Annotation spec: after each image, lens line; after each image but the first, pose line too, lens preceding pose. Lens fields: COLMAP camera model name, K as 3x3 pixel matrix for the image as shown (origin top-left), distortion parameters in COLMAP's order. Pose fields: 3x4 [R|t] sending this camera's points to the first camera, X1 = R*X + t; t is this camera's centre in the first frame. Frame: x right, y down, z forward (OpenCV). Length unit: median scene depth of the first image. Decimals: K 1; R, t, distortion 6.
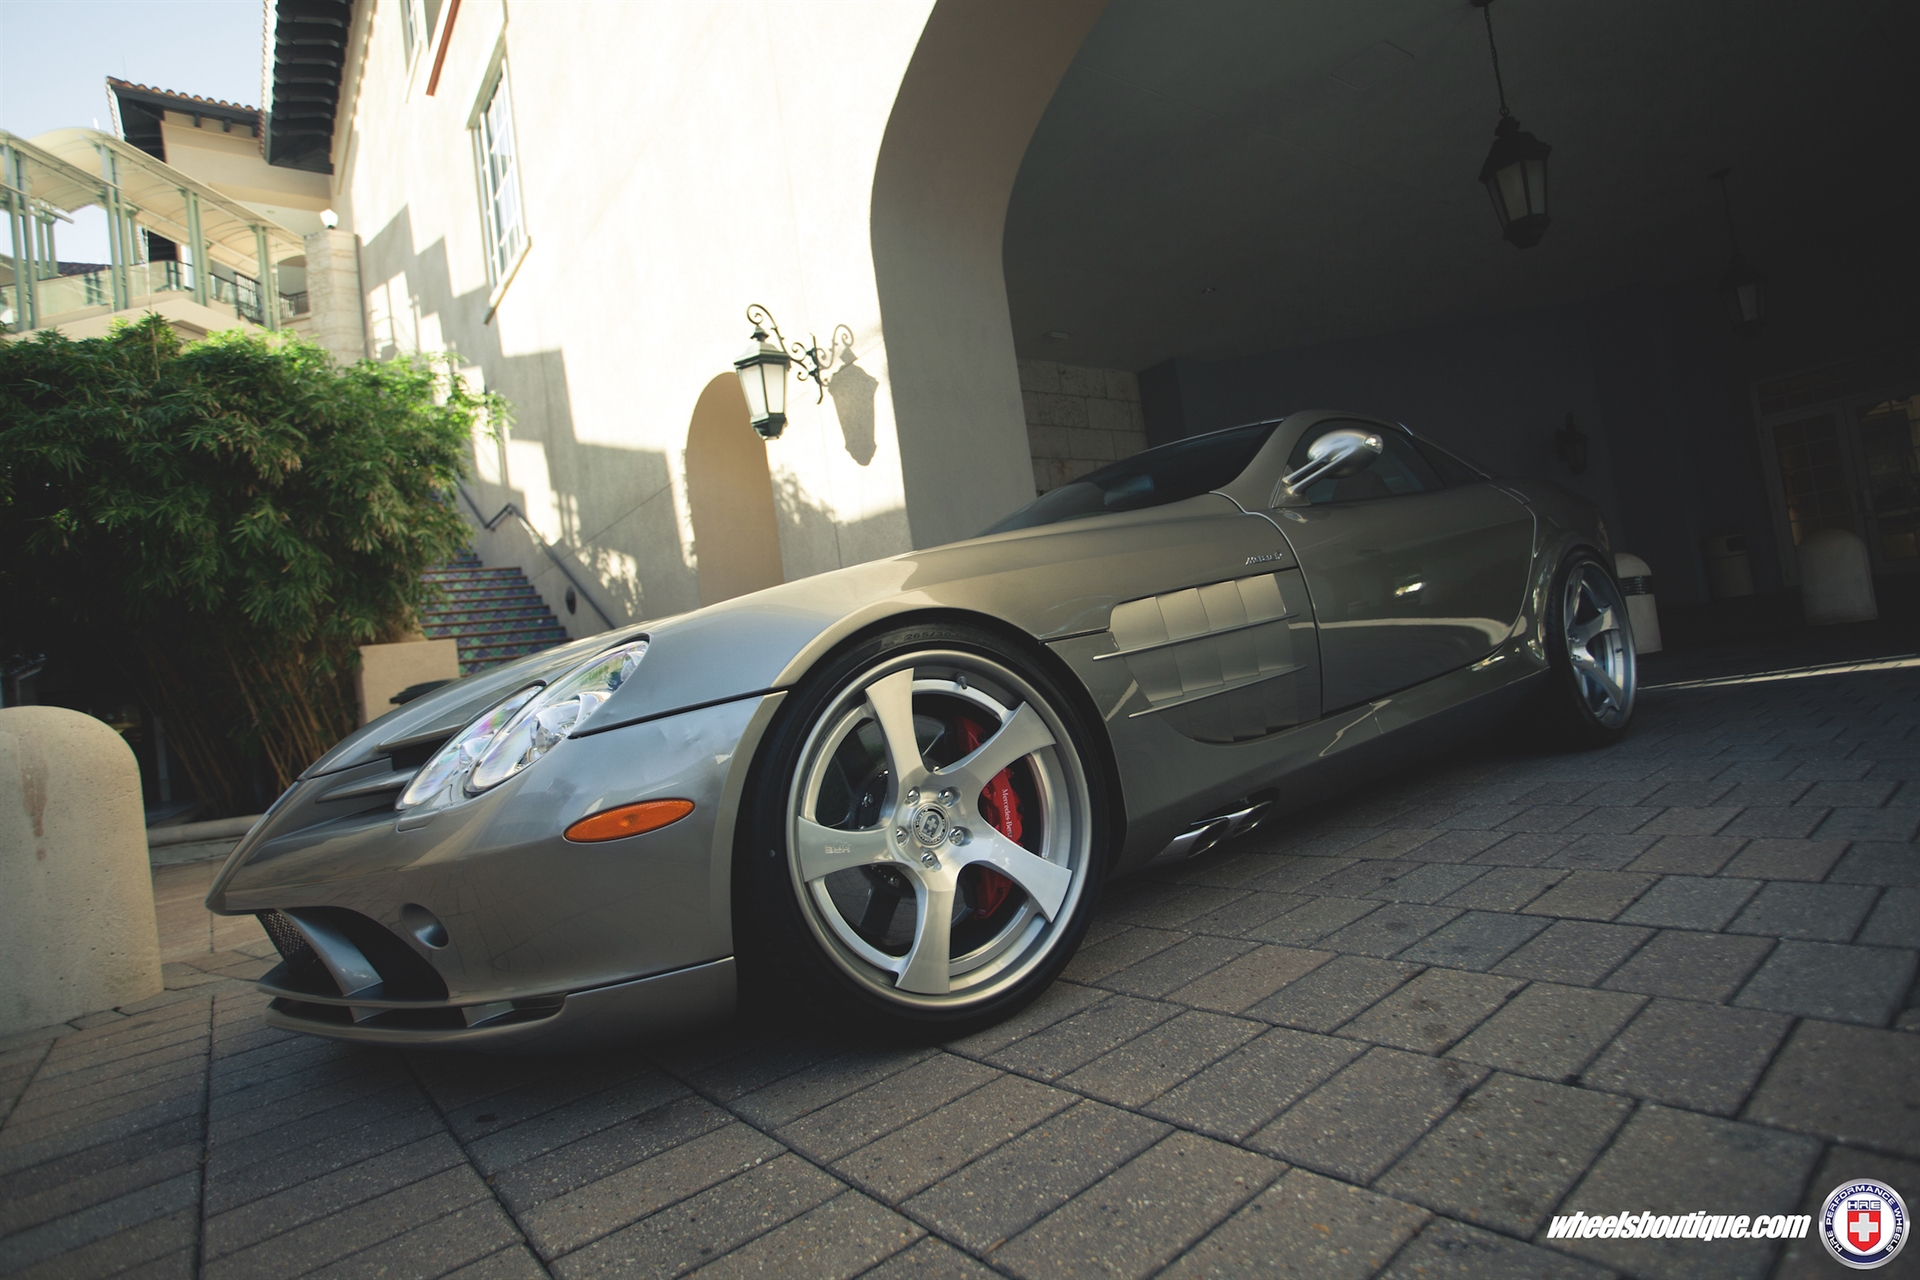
lens RADIAL K [[1054.7, 0, 960.0], [0, 1054.7, 640.0], [0, 0, 1]] dist [-0.069532, 0.000171]
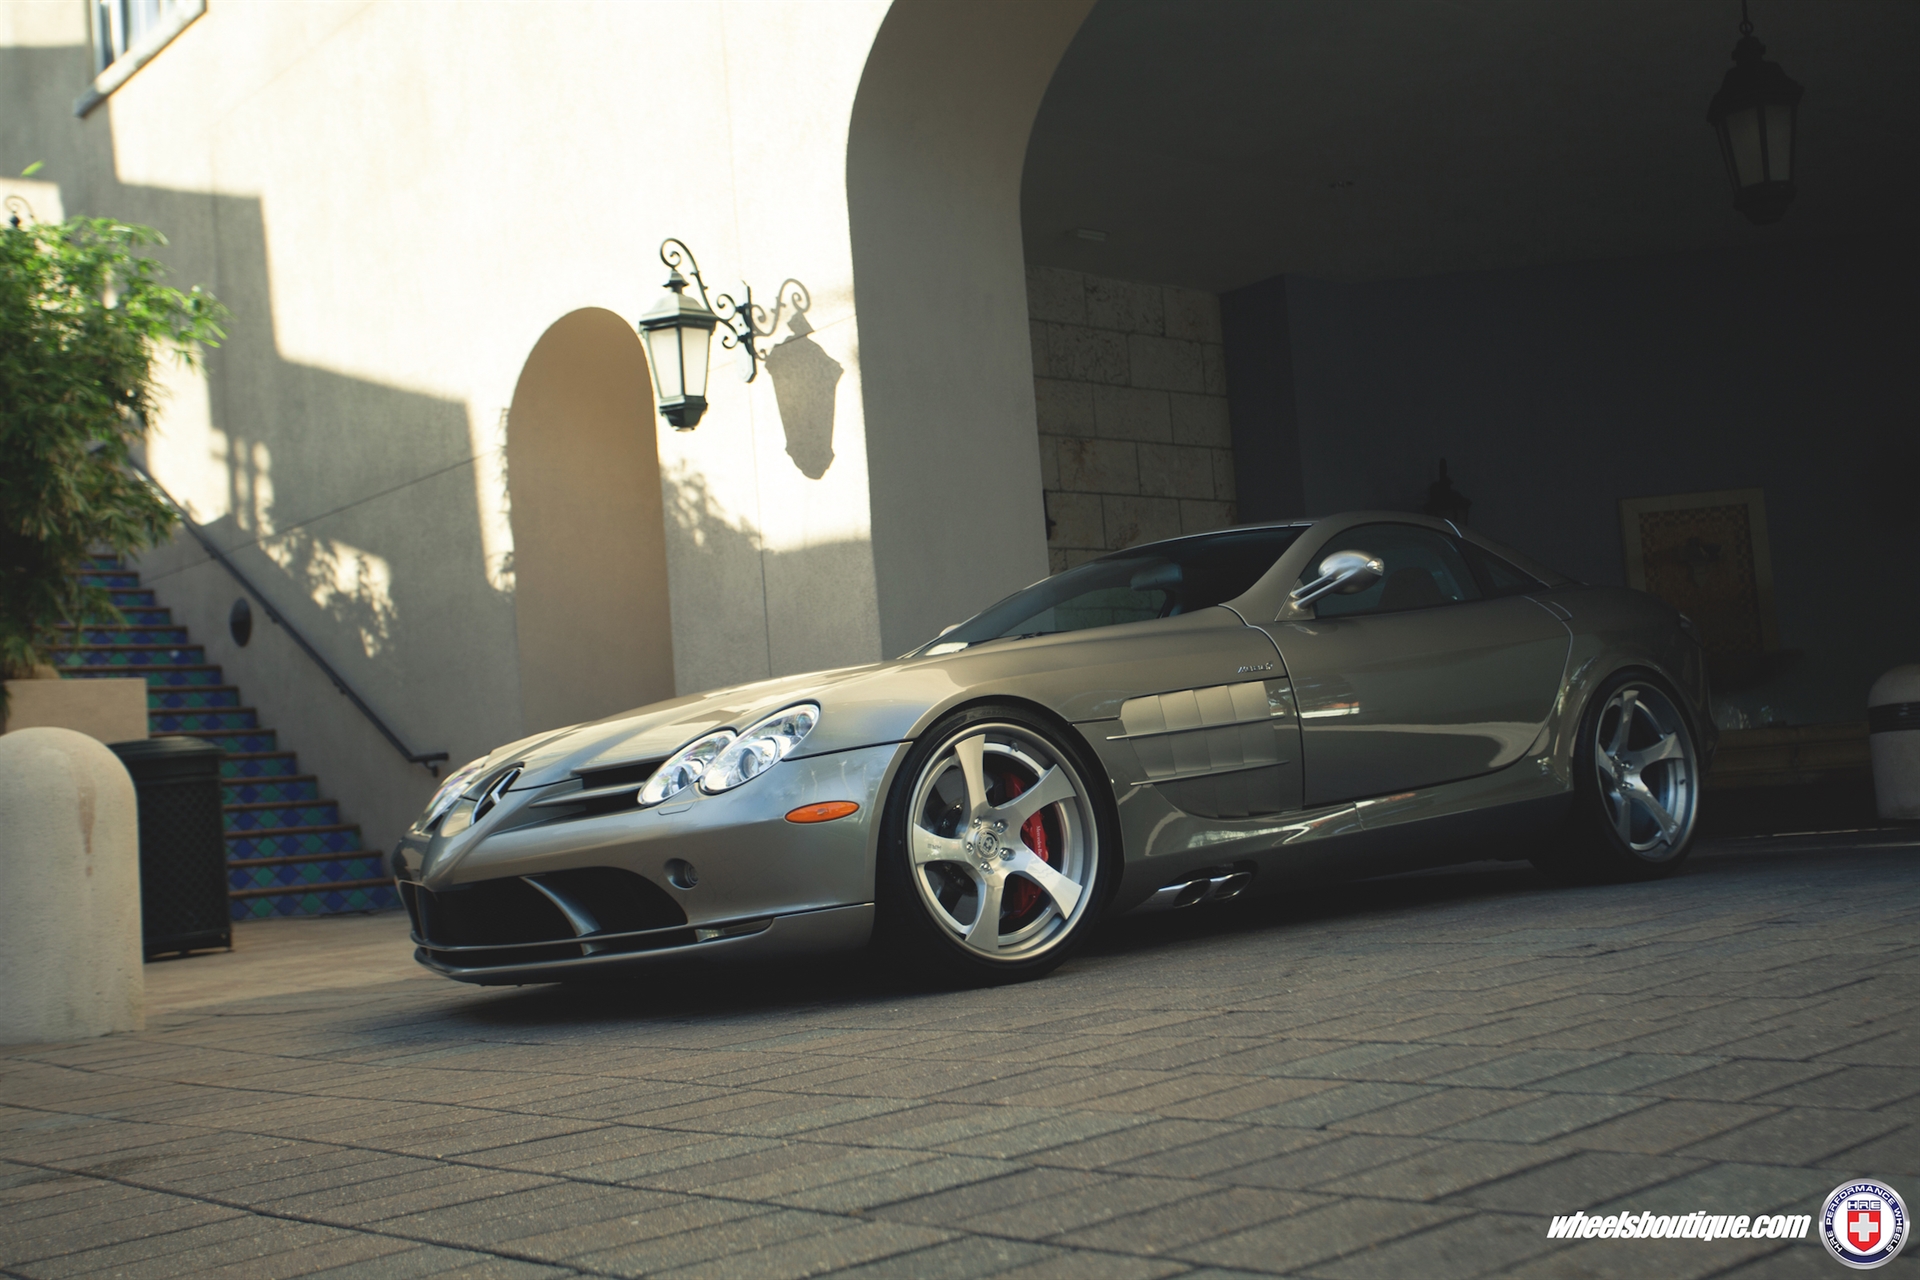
lens RADIAL K [[2235.8, 0, 960.0], [0, 2235.8, 640.0], [0, 0, 1]] dist [0.024275, 0.012049]
pose [[0.996419, 0.066772, 0.051866, -0.062567], [-0.064322, 0.996796, -0.047540, 0.011496], [-0.054875, 0.044034, 0.997522, -0.533339]]
